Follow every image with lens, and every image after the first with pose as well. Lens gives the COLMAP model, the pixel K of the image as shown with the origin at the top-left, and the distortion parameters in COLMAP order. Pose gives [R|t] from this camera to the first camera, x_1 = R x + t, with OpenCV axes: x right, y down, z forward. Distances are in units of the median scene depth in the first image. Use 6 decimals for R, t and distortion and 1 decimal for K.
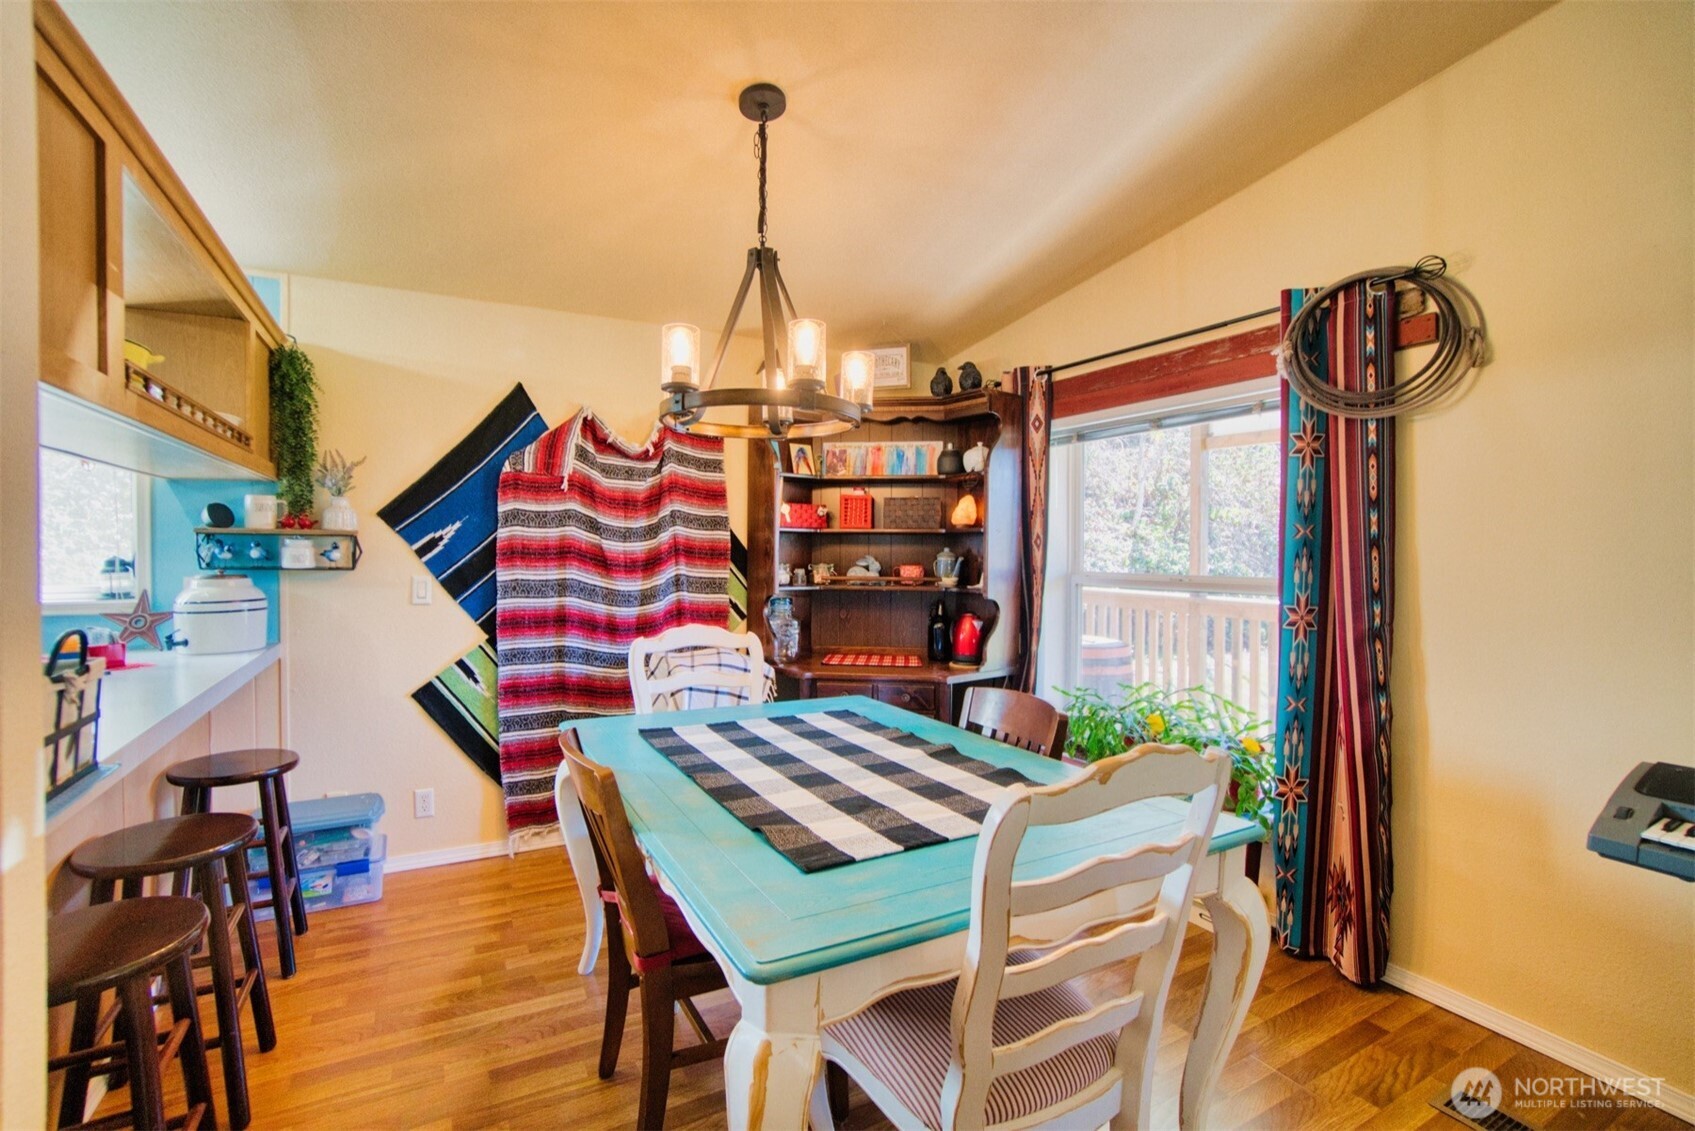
lens RADIAL K [[752.3, 0, 842.1], [0, 752.3, 569.8], [0, 0, 1]] dist [-0.043512, 0.013996]
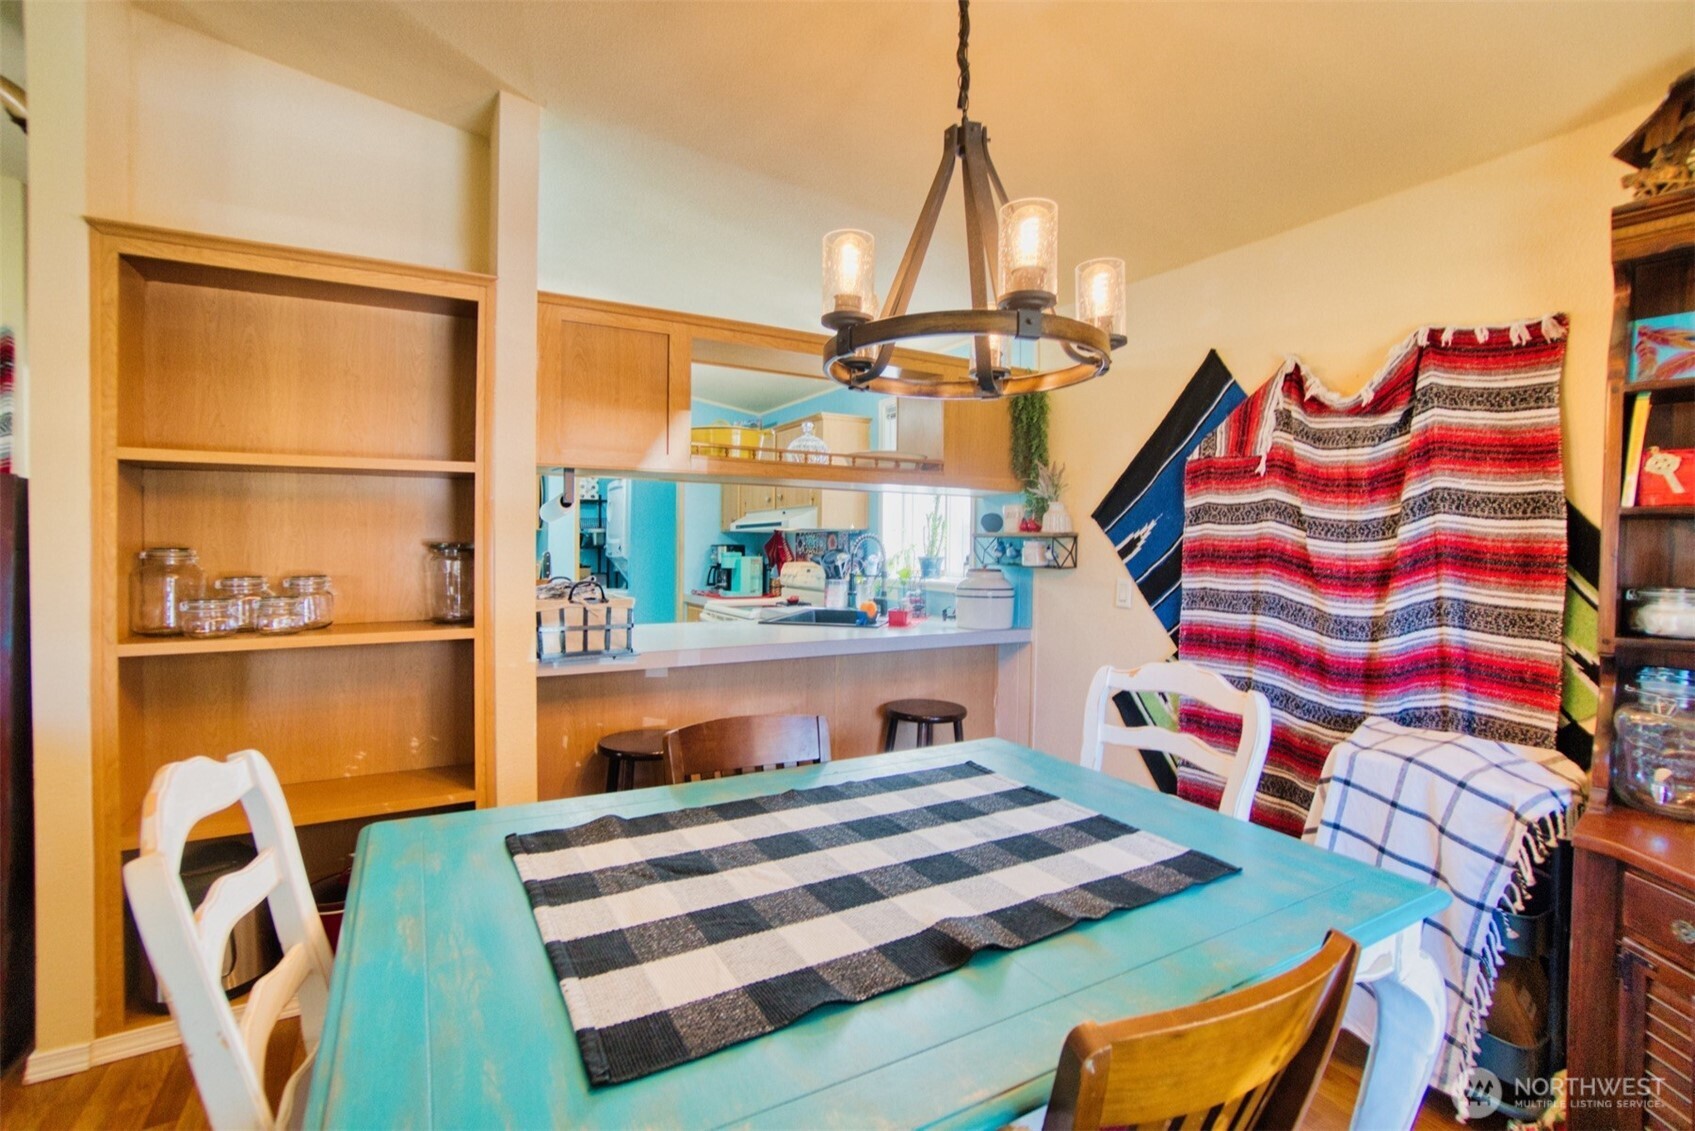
lens RADIAL K [[752.3, 0, 819.9], [0, 752.3, 543.5], [0, 0, 1]] dist [-0.043512, 0.013996]
pose [[0.009082, -0.002395, -0.999956, 0.383487], [-0.034427, 0.999404, -0.002706, -0.019347], [0.999366, 0.034450, 0.008994, 0.566621]]
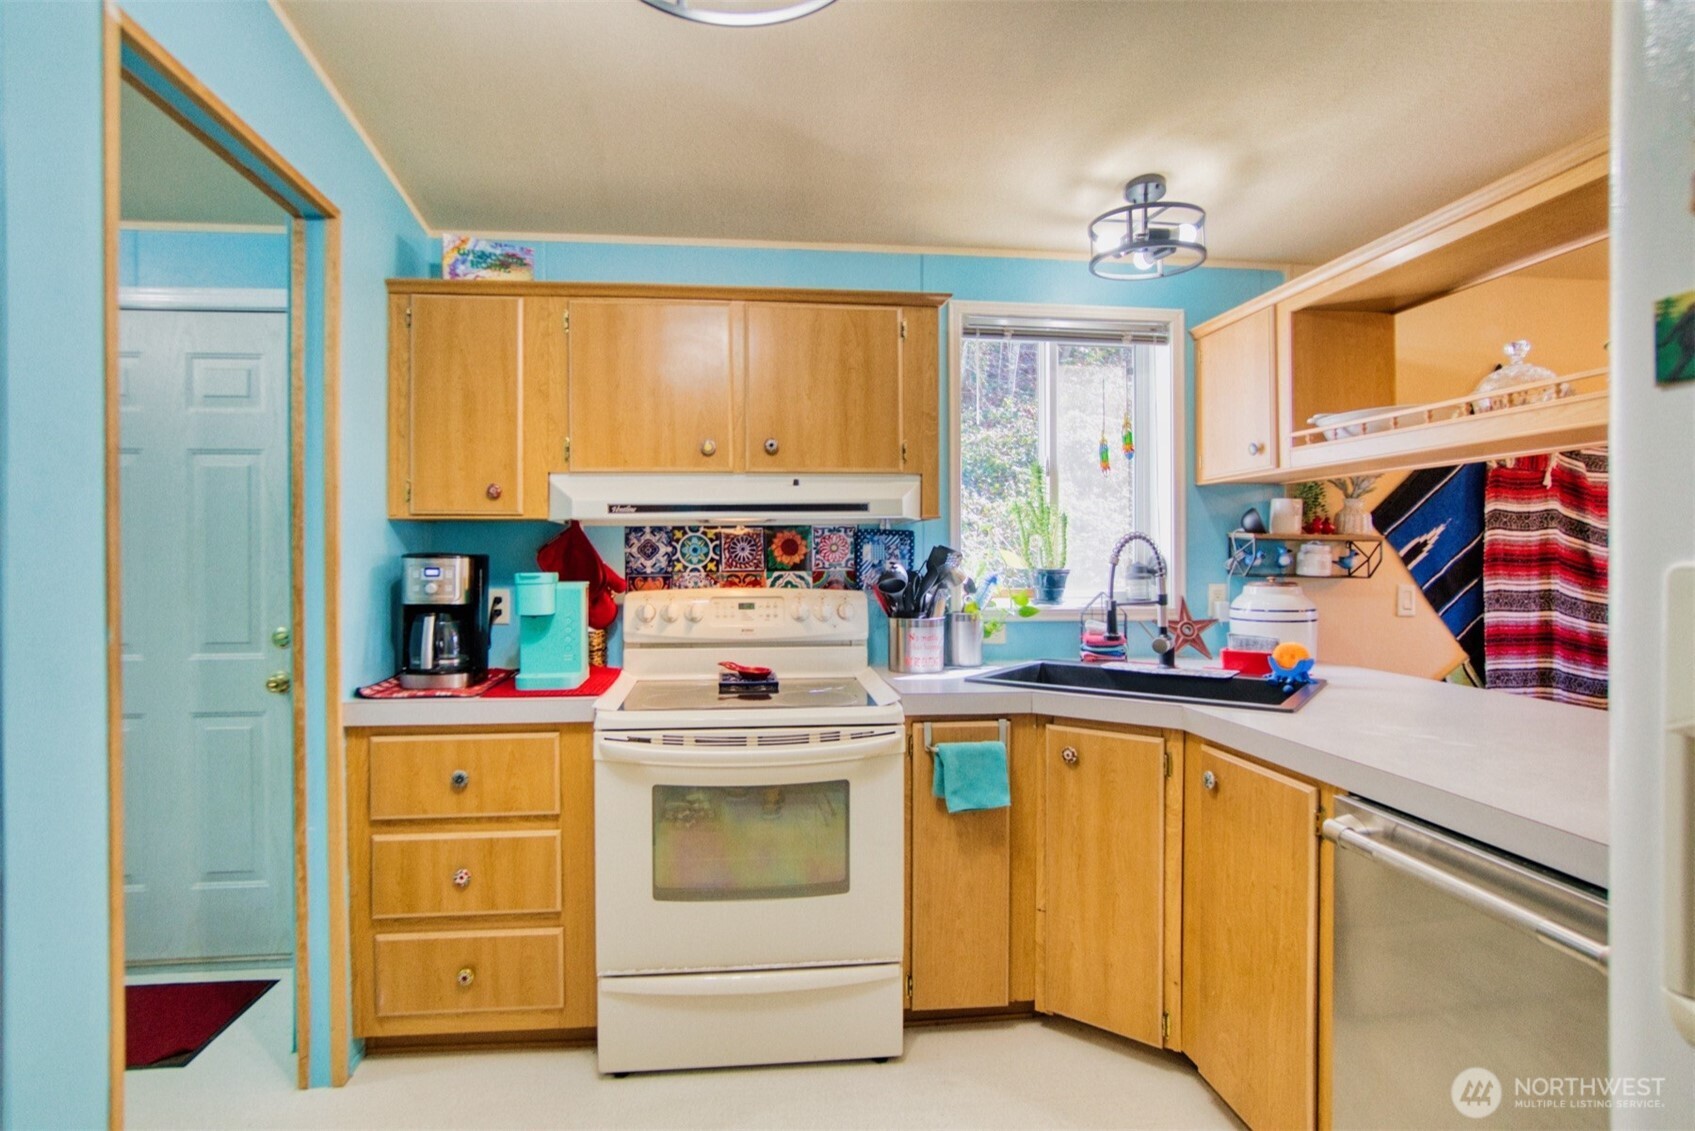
lens RADIAL K [[819.2, 0, 837.7], [0, 819.2, 558.7], [0, 0, 1]] dist [0.001381, 0.000112]
pose [[0.925728, -0.001918, -0.378184, -0.790023], [-0.008216, 0.999649, -0.025183, 0.006708], [0.378100, 0.026420, 0.925388, -0.175972]]
